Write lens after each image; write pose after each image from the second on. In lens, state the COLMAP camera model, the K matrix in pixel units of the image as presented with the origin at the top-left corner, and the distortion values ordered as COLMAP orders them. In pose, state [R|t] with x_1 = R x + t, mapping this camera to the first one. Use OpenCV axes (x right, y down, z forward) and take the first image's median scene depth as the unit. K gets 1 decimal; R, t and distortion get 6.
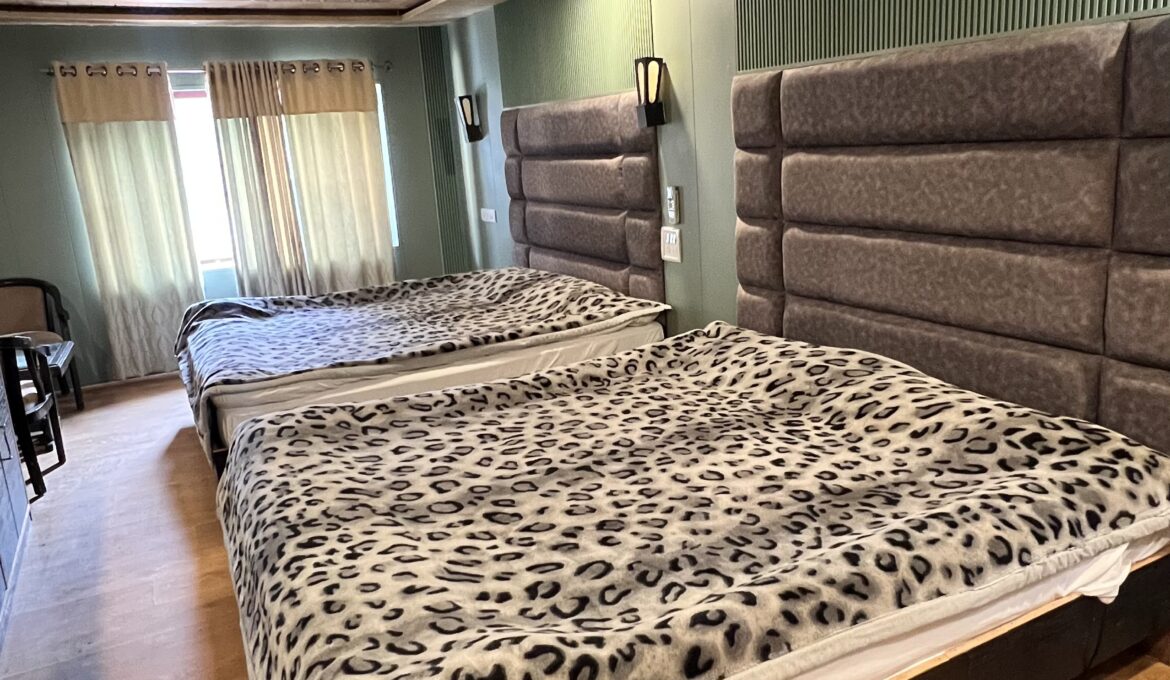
lens RADIAL K [[828.3, 0, 585.0], [0, 828.3, 340.0], [0, 0, 1]] dist [-0.001007, -0.002212]
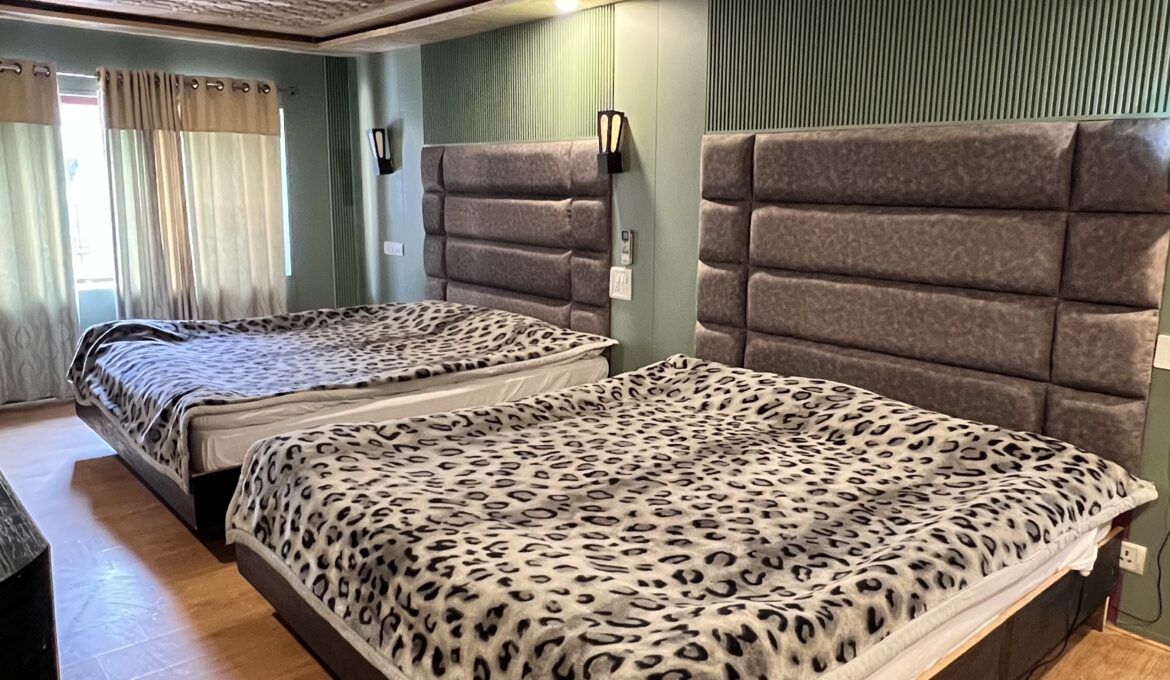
lens RADIAL K [[828.3, 0, 585.0], [0, 828.3, 340.0], [0, 0, 1]] dist [-0.001007, -0.002212]
pose [[0.970077, 0.031742, 0.240715, -0.270045], [-0.017608, 0.998004, -0.060641, 0.032369], [-0.242159, 0.054588, 0.968700, -0.033740]]
